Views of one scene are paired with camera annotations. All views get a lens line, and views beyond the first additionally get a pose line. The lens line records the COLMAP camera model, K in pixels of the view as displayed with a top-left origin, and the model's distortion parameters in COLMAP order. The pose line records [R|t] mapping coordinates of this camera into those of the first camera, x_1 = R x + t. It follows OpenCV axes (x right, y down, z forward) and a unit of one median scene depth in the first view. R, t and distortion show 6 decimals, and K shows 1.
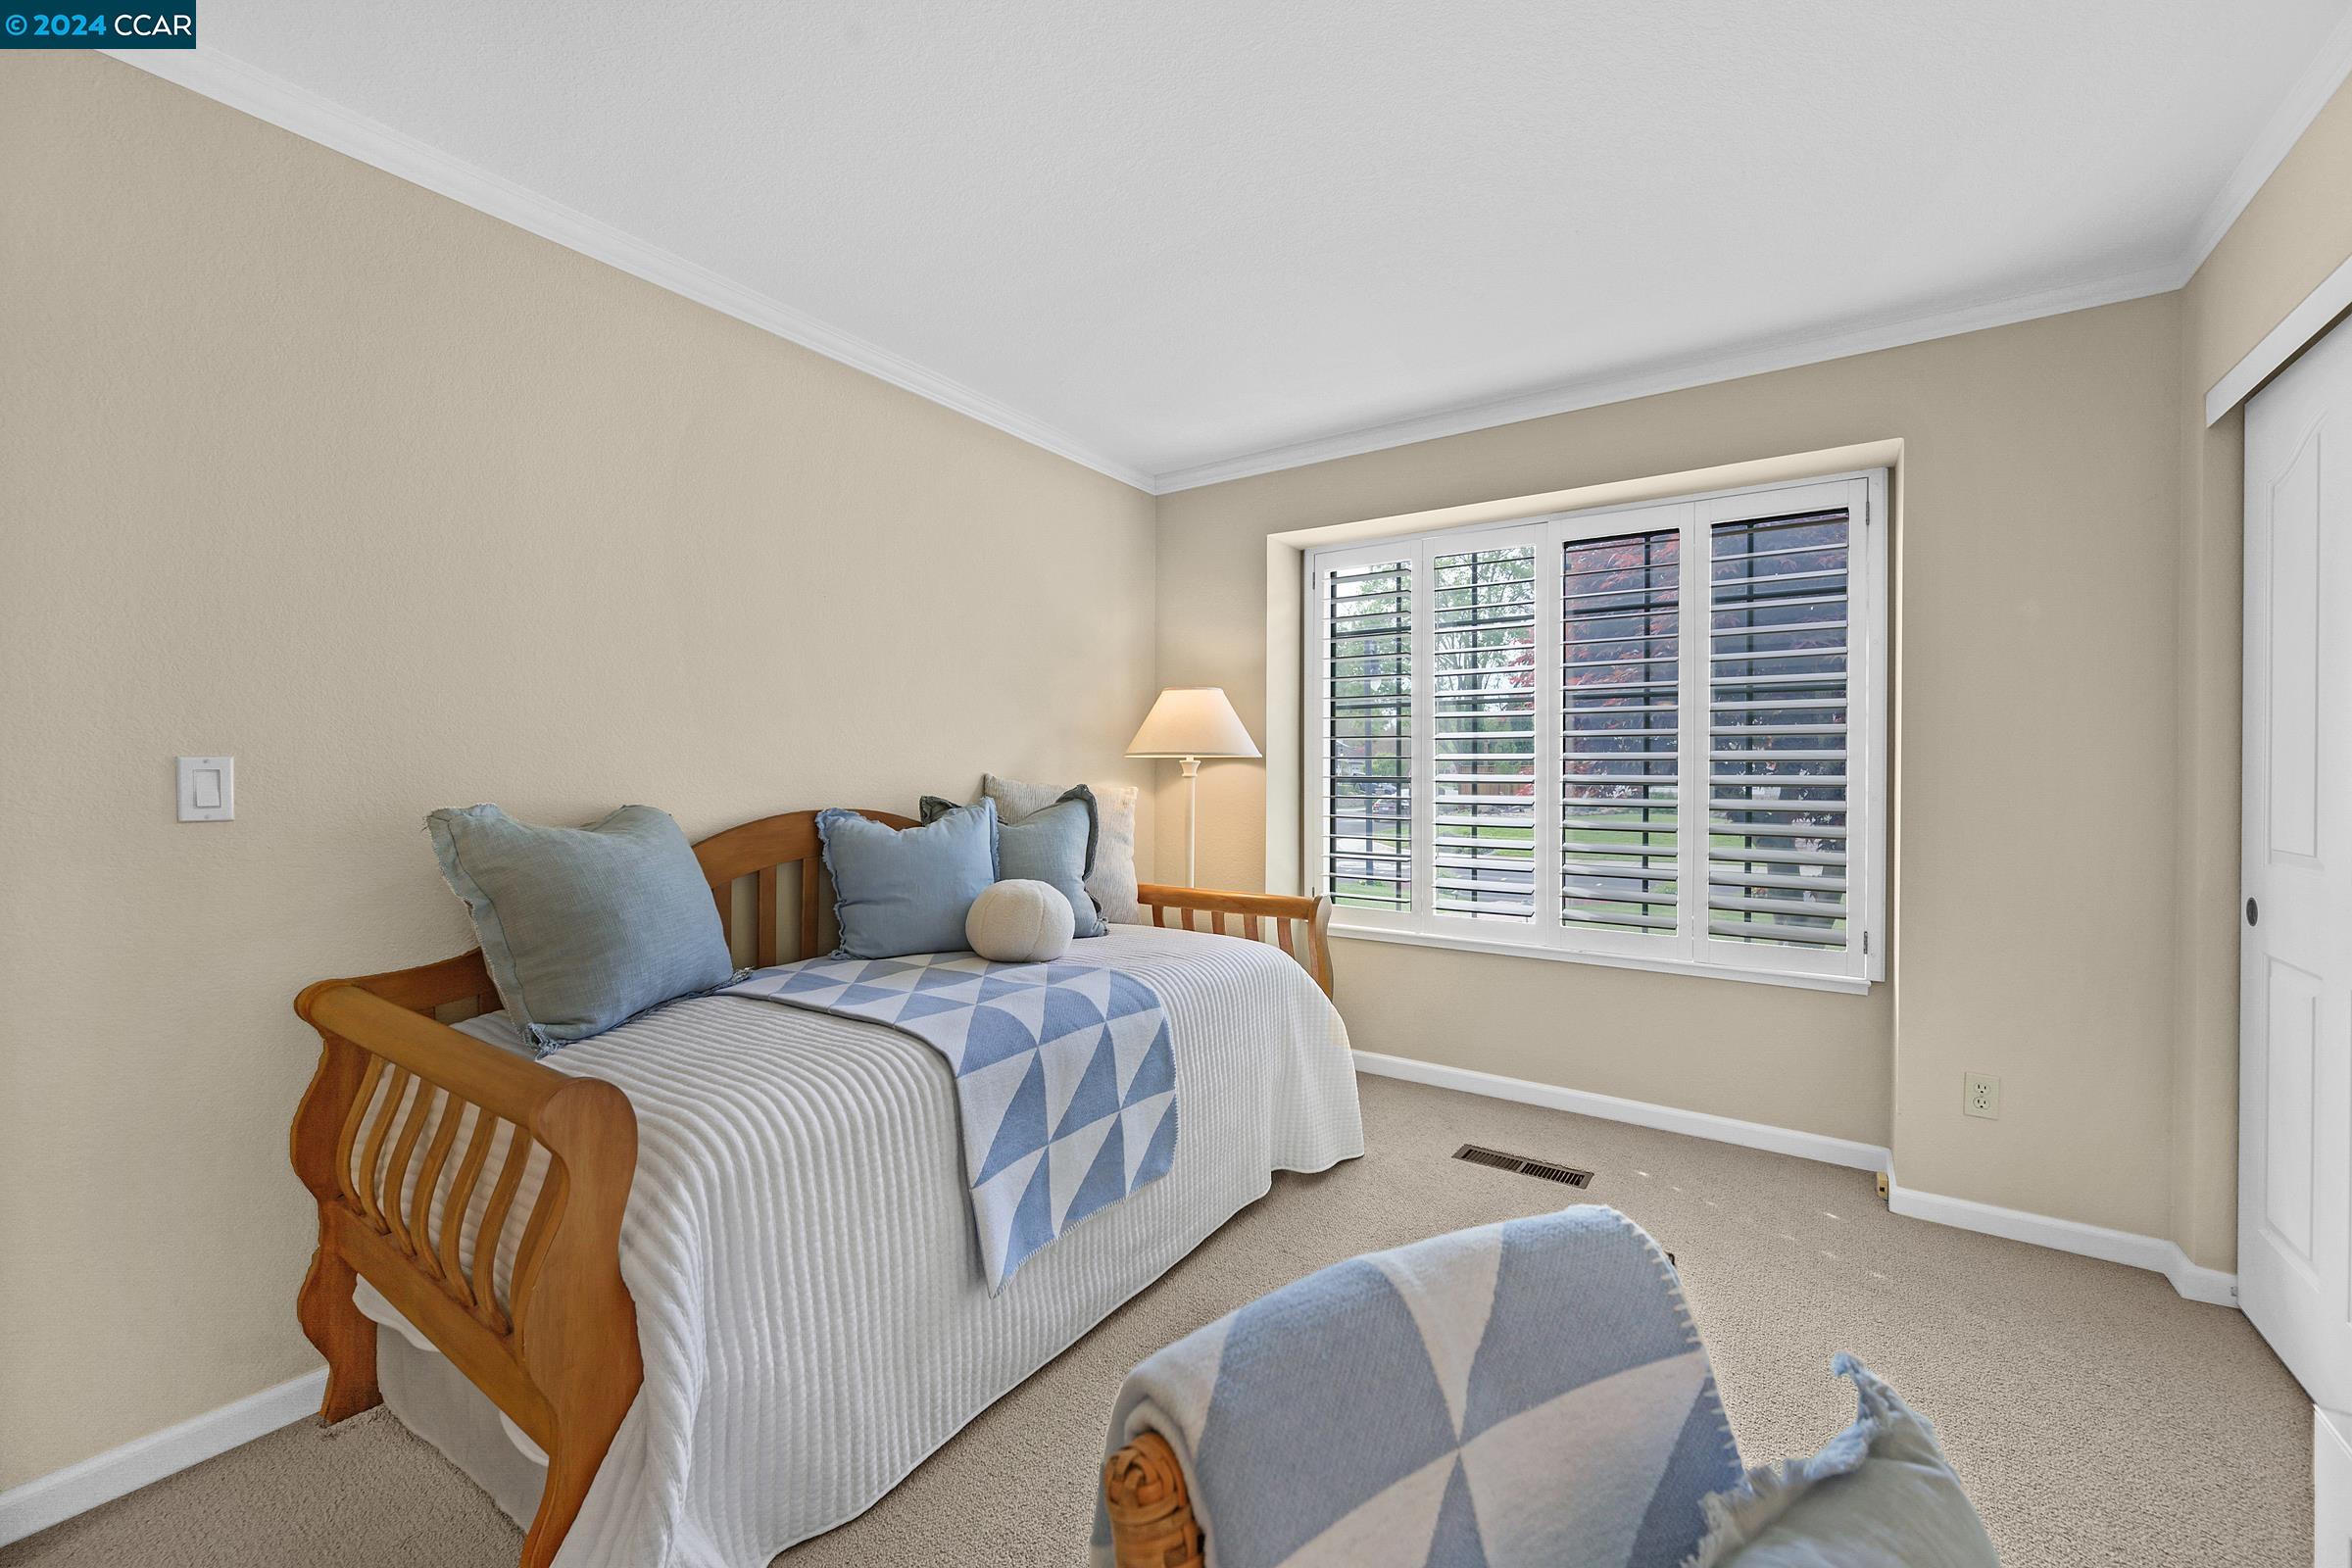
lens RADIAL K [[940.8, 0, 1183.1], [0, 940.8, 776.2], [0, 0, 1]] dist [-0.003163, 0.000269]
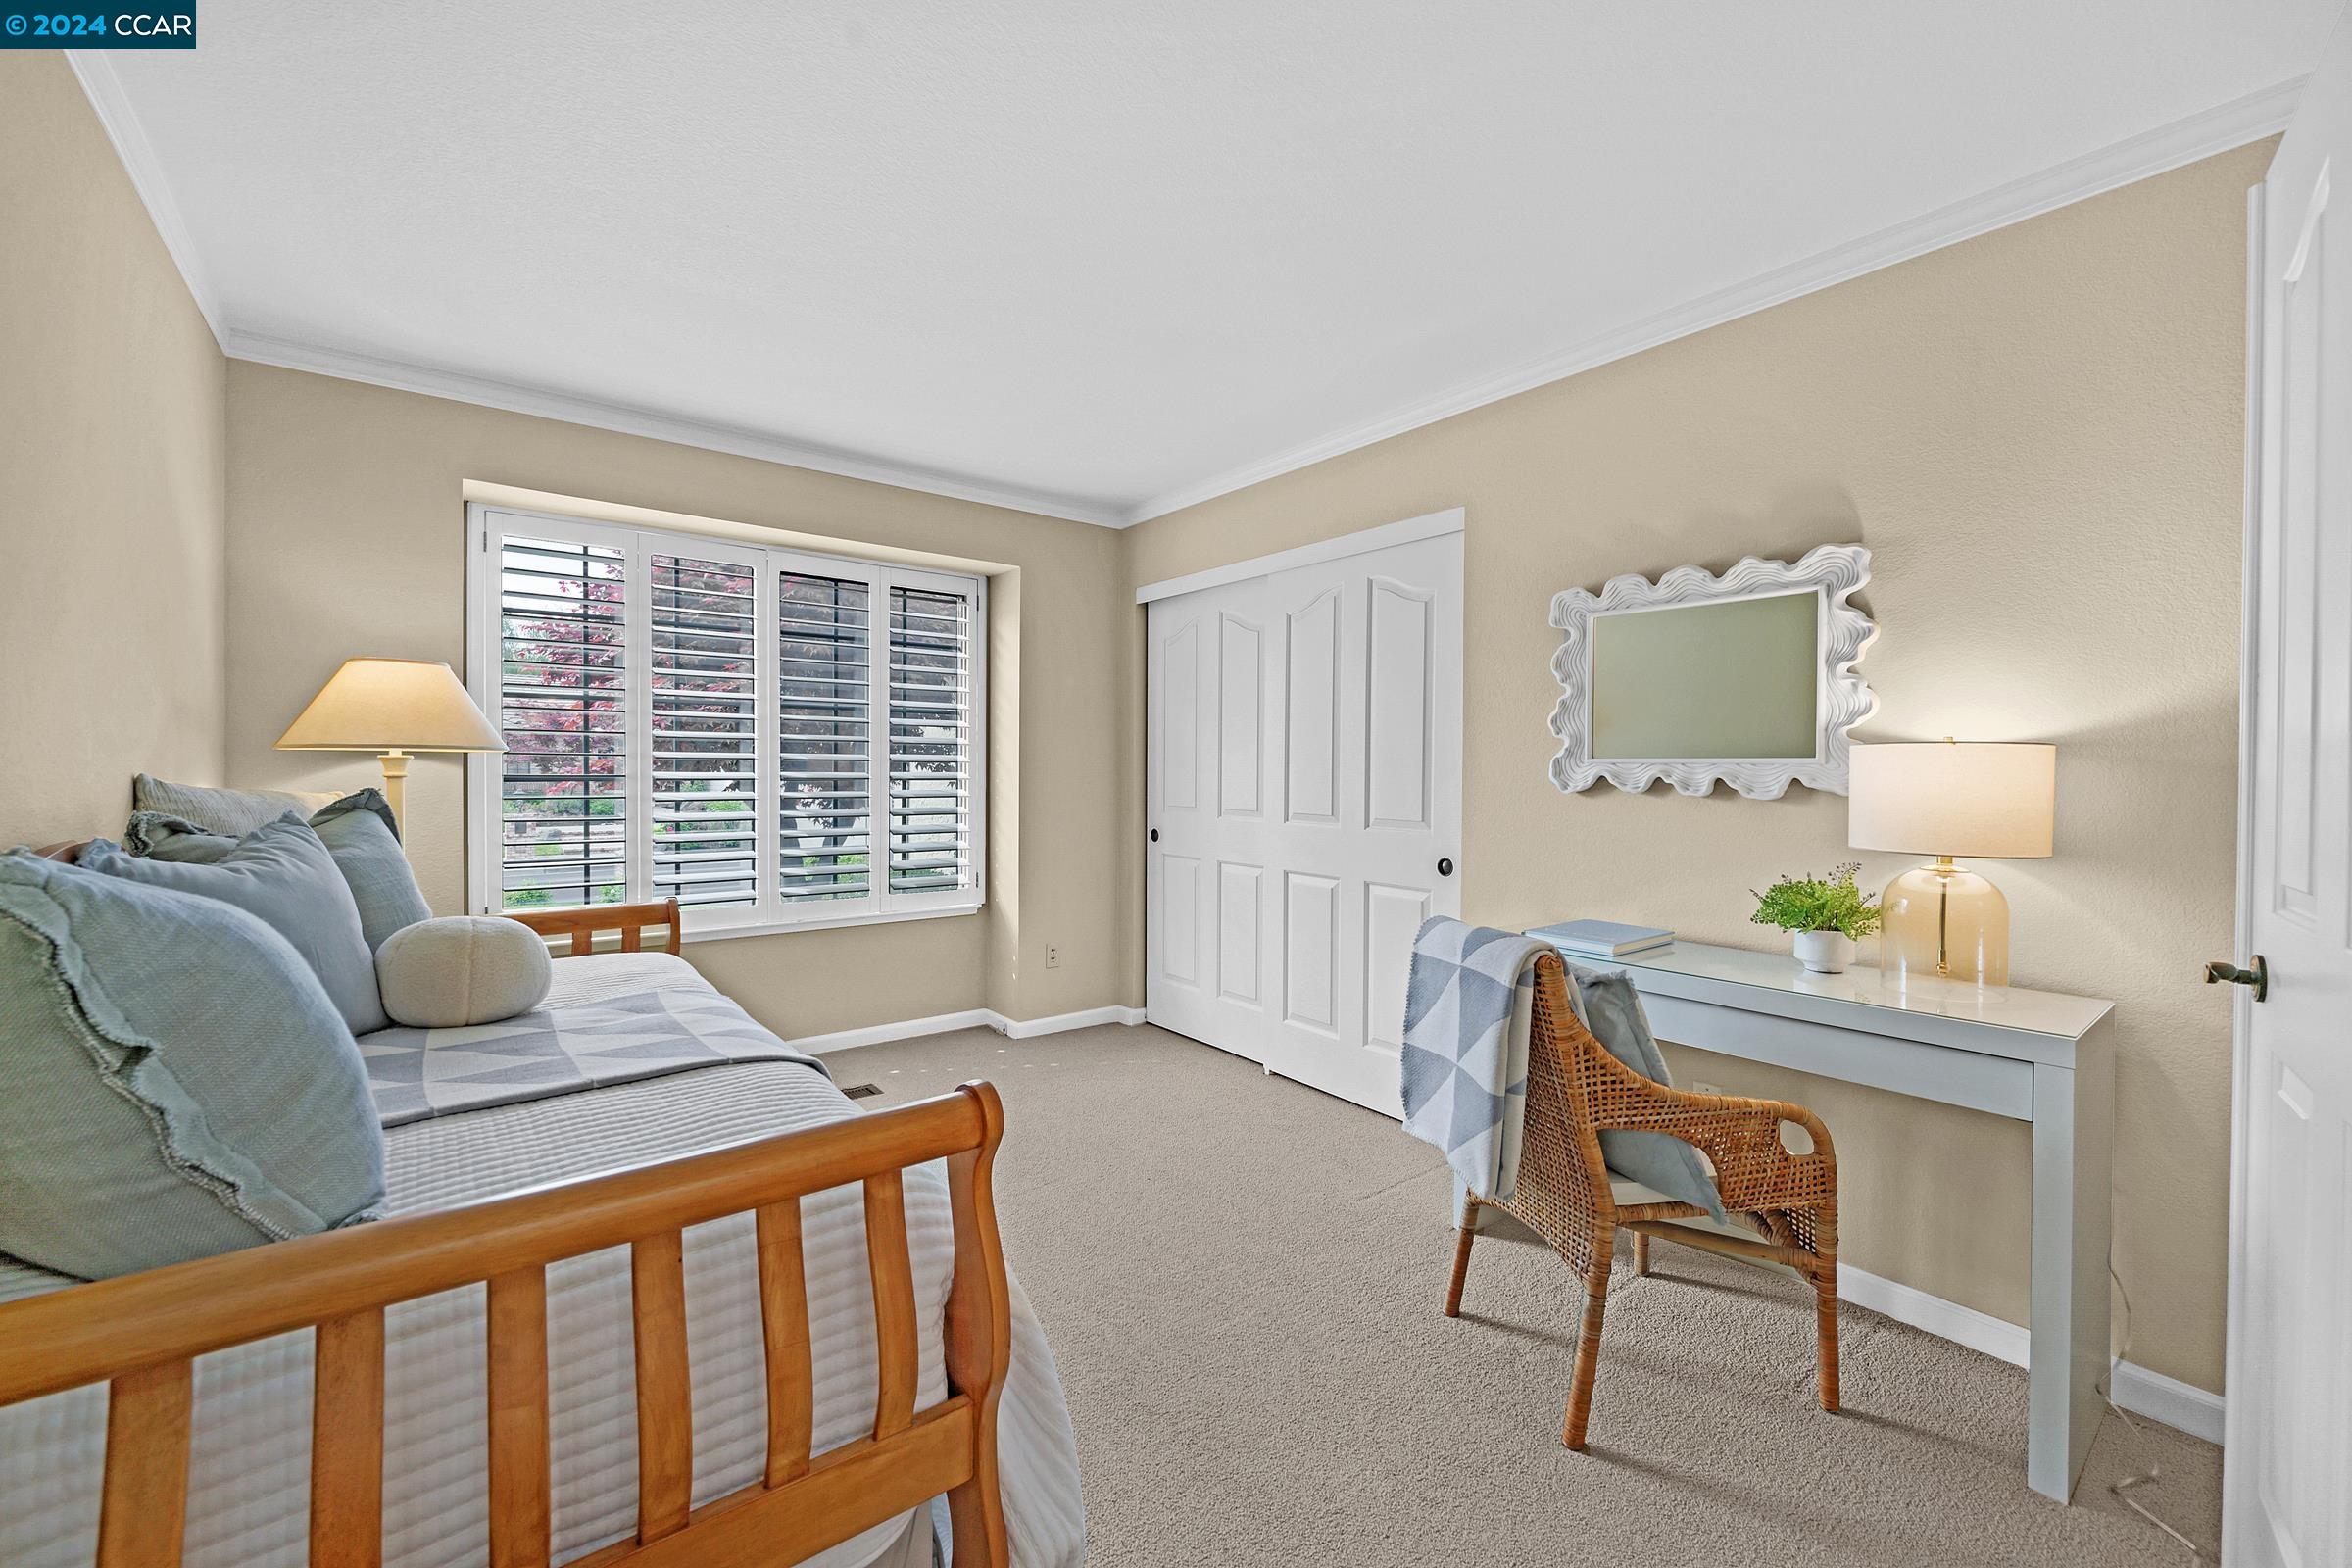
lens RADIAL K [[940.8, 0, 1183.1], [0, 940.8, 776.2], [0, 0, 1]] dist [-0.003163, 0.000269]
pose [[0.304322, -0.008214, 0.952534, -0.601714], [0.003045, 0.999966, 0.007650, -0.004705], [-0.952564, 0.000573, 0.304337, 0.190134]]
